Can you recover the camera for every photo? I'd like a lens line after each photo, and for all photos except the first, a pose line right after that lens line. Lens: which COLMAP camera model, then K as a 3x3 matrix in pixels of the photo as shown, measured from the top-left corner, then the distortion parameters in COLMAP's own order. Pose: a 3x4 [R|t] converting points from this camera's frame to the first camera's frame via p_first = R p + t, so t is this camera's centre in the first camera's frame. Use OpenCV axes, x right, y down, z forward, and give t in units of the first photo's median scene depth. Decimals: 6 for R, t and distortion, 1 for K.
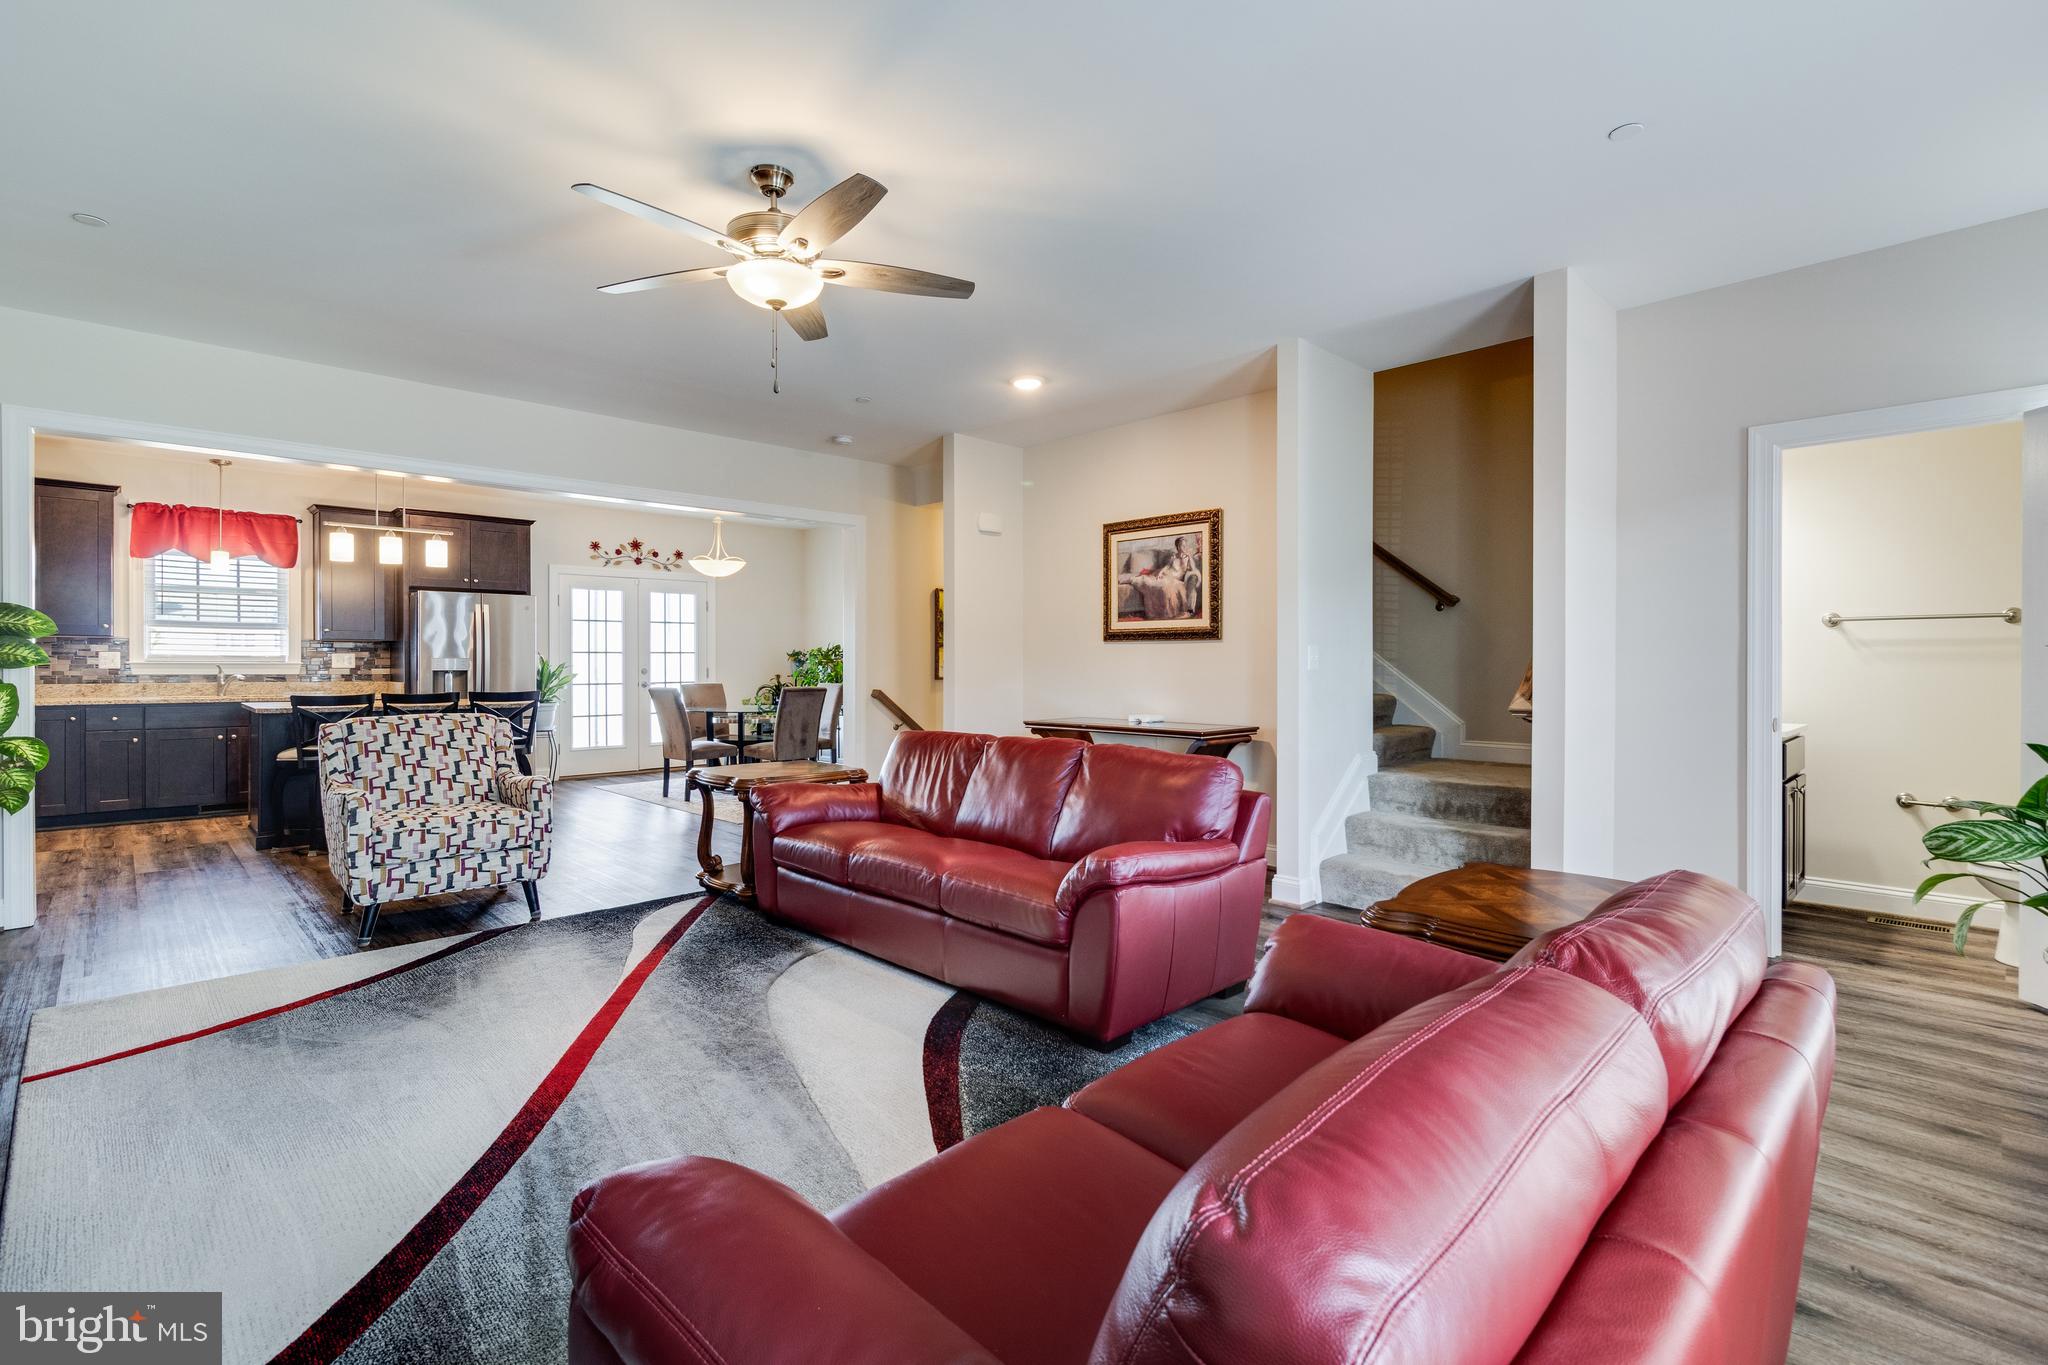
lens RADIAL K [[942.9, 0, 1031.5], [0, 942.9, 661.6], [0, 0, 1]] dist [-0.000400, -0.000195]
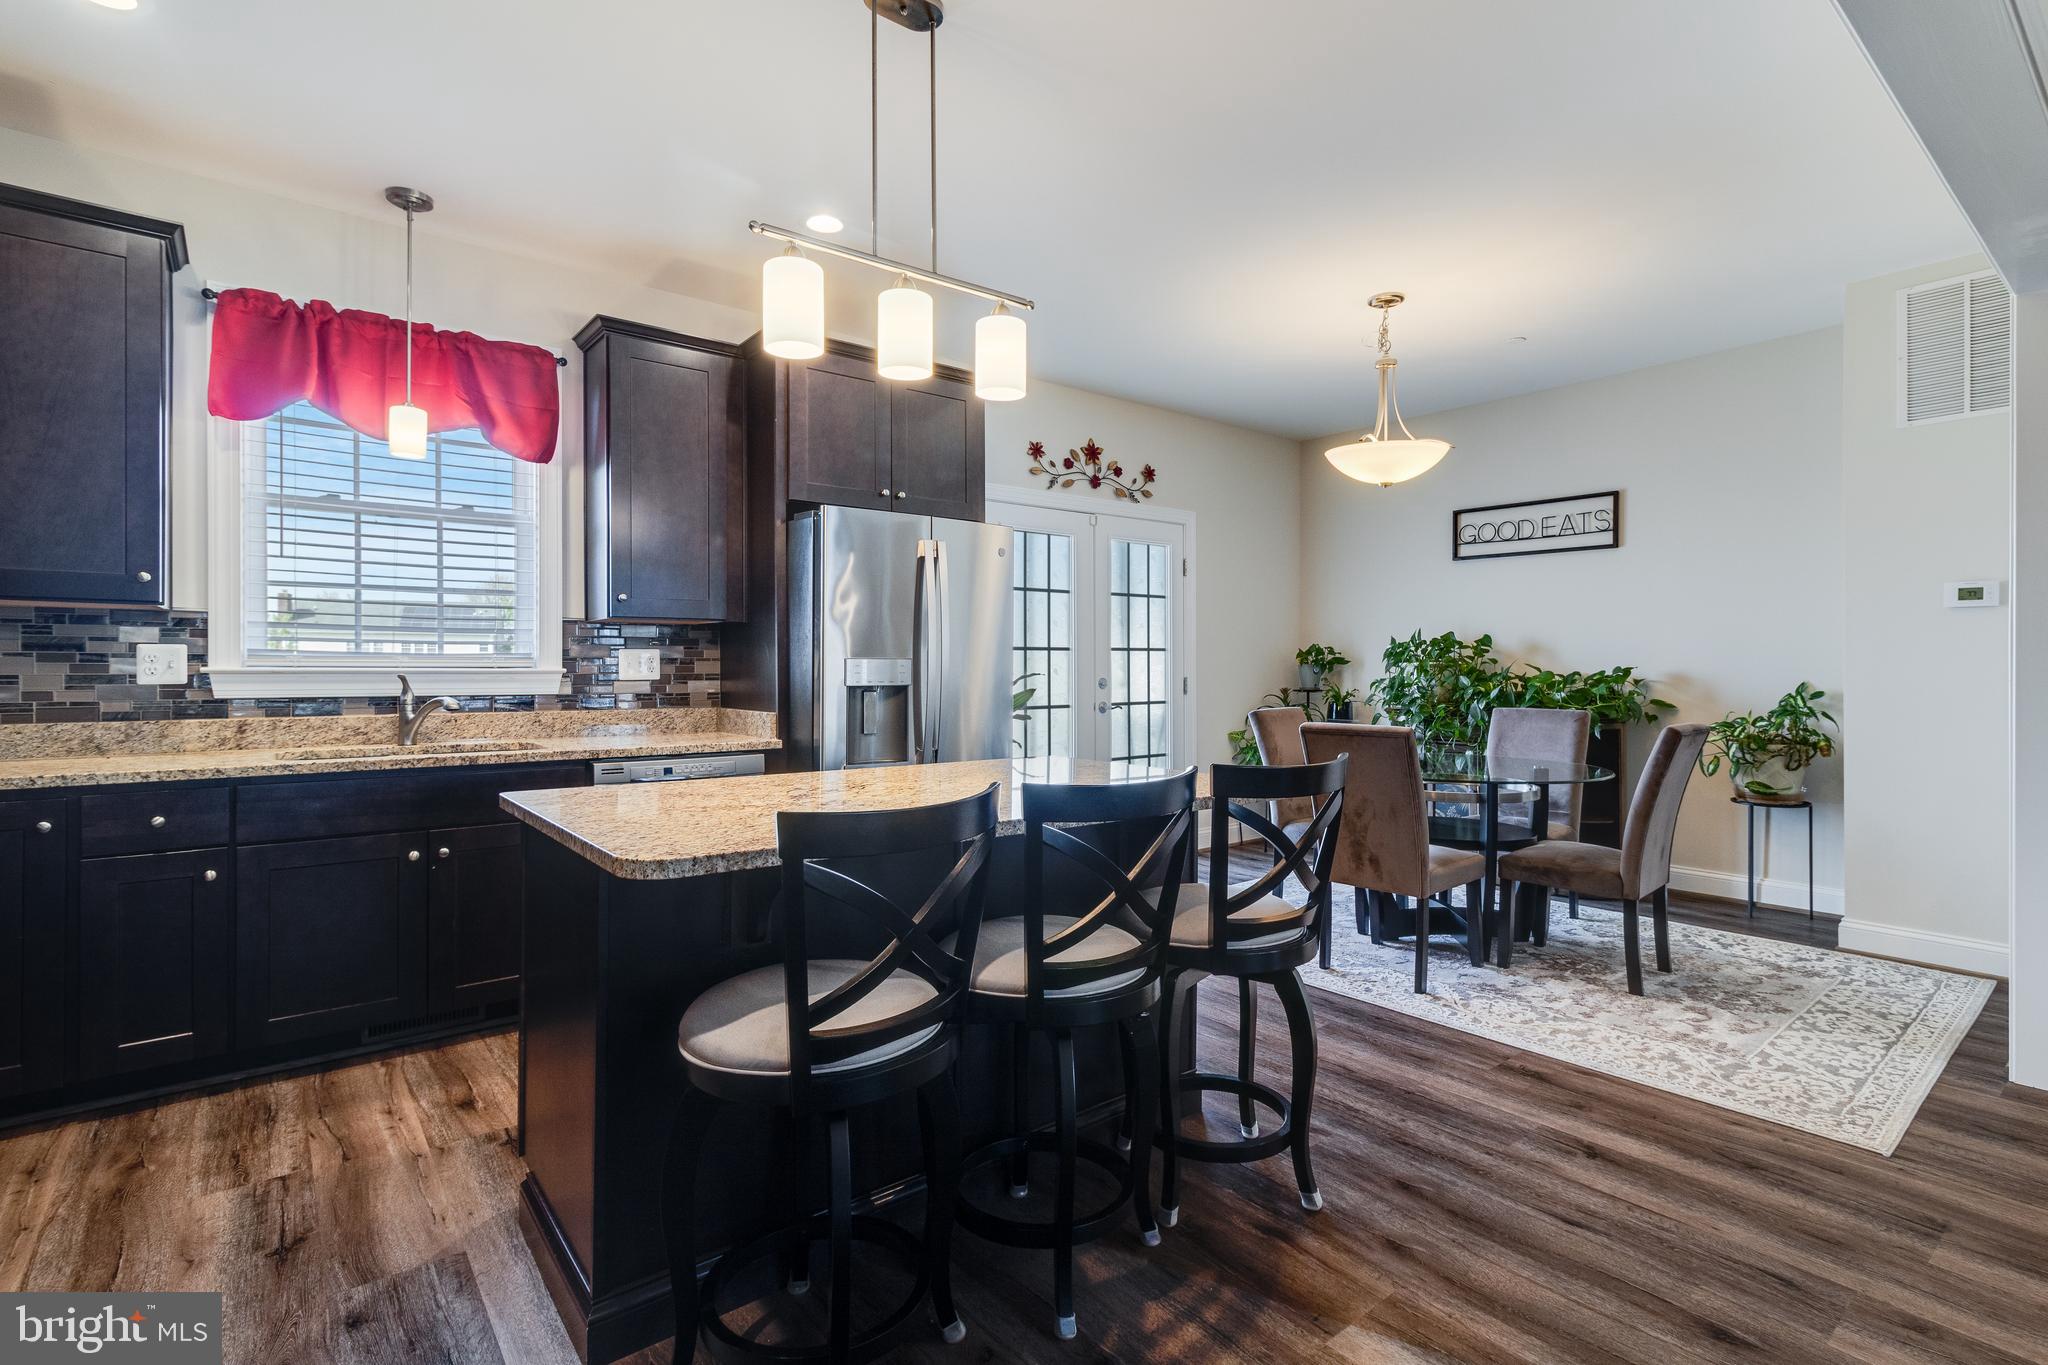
lens RADIAL K [[967.9, 0, 1035.6], [0, 967.9, 659.2], [0, 0, 1]] dist [0.005543, 0.000729]
pose [[0.995396, -0.001432, -0.095833, -0.559544], [0.000878, 0.999983, -0.005828, -0.000813], [0.095840, 0.005717, 0.995380, 0.615960]]
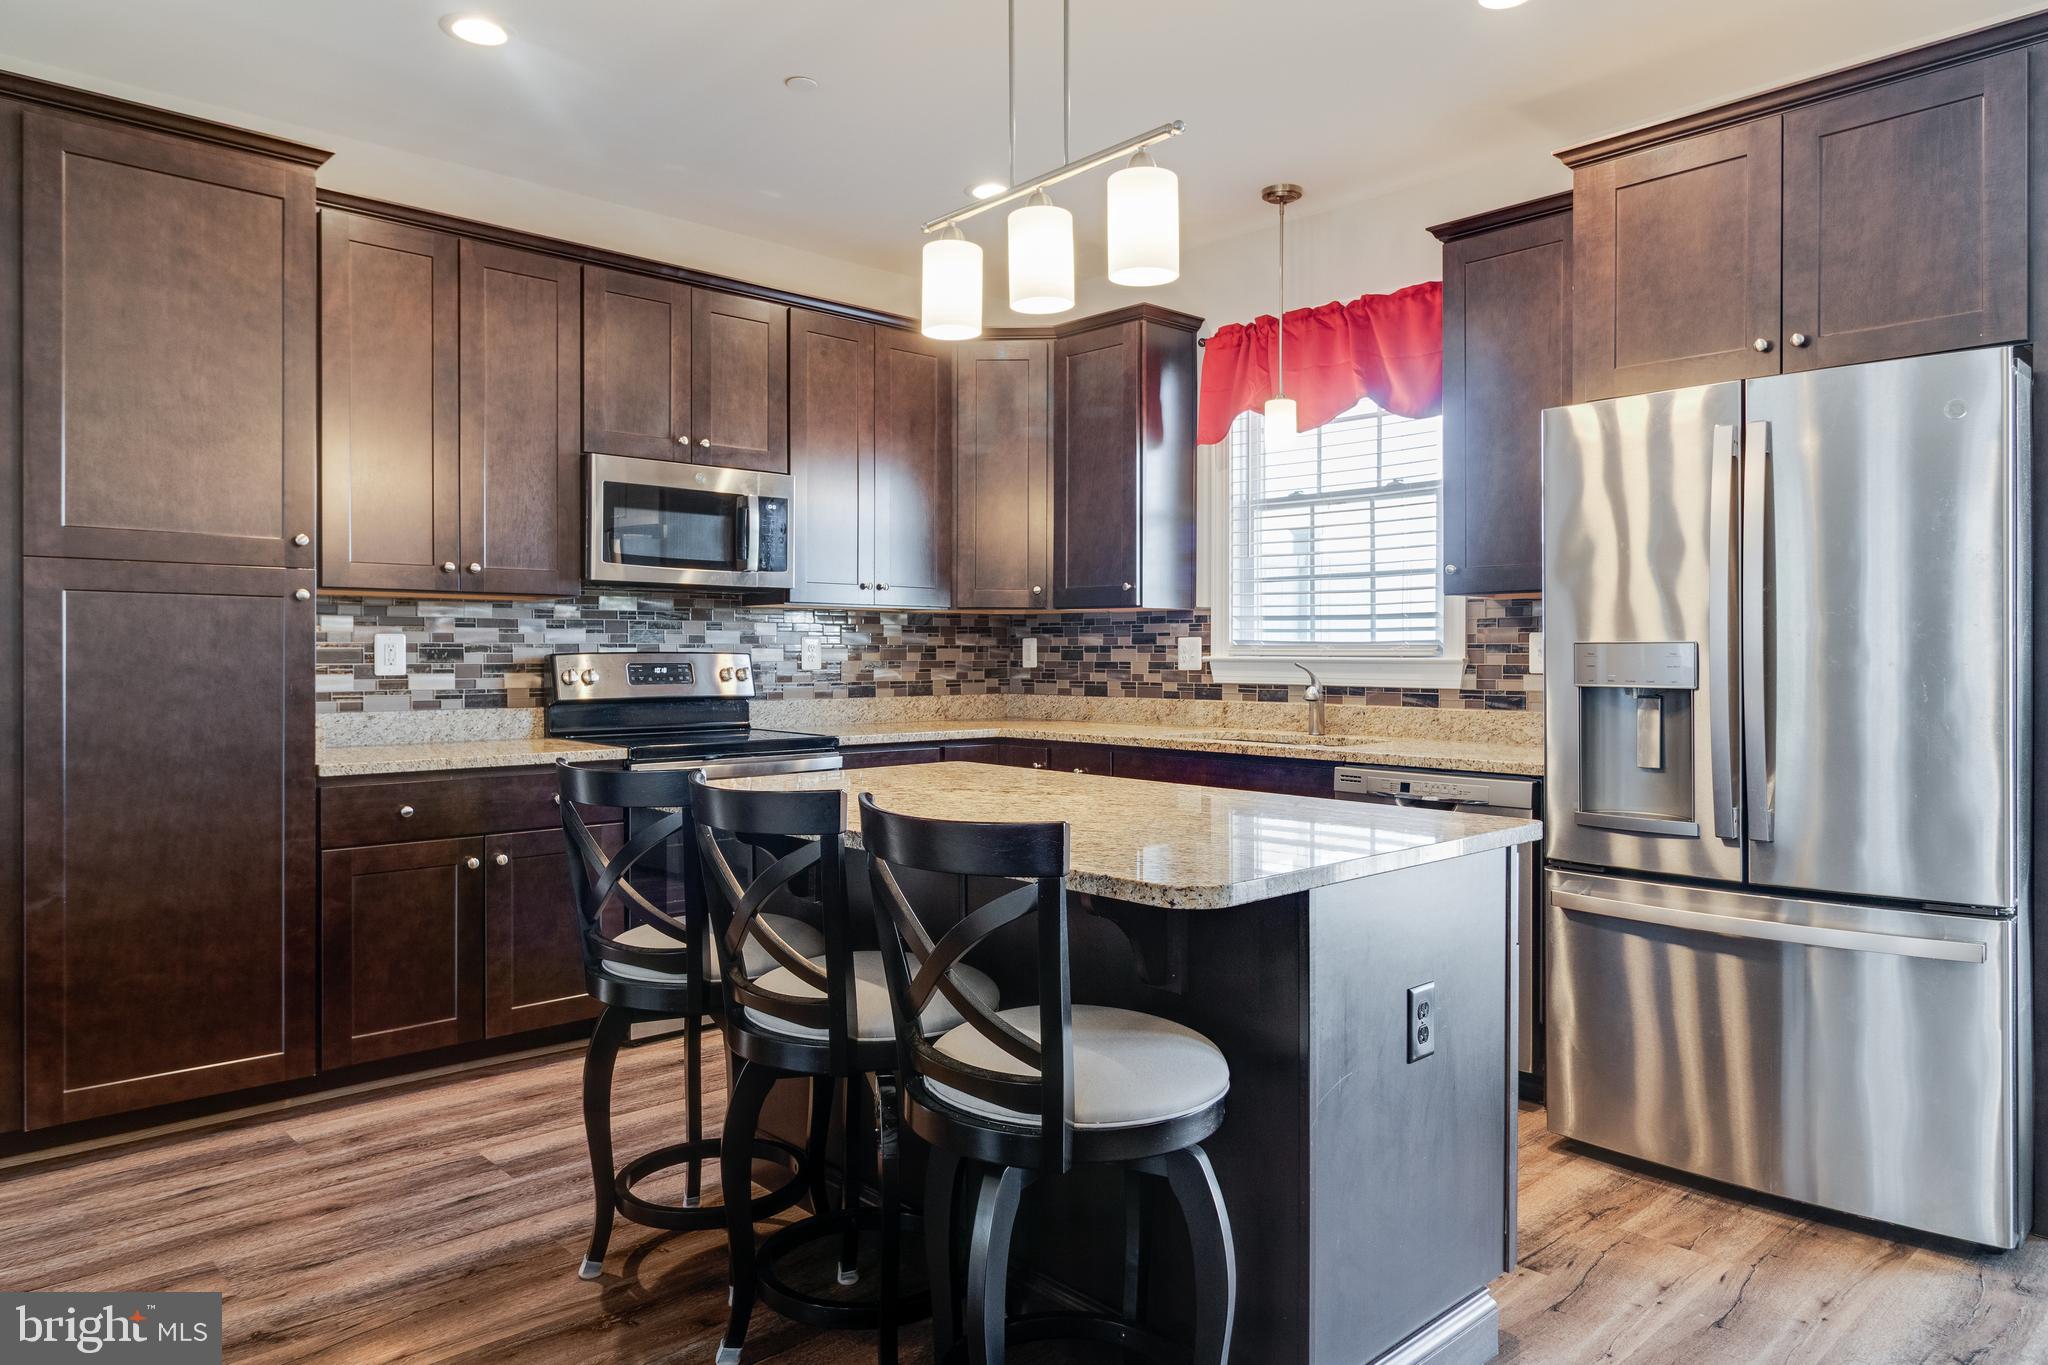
lens RADIAL K [[1294.8, 0, 1024.4], [0, 1294.8, 655.1], [0, 0, 1]] dist [-0.001908, -0.000091]
pose [[-0.029319, -0.002385, -0.999567, -0.274974], [0.001196, 0.999996, -0.002421, 0.000864], [0.999569, -0.001267, -0.029316, 0.940970]]
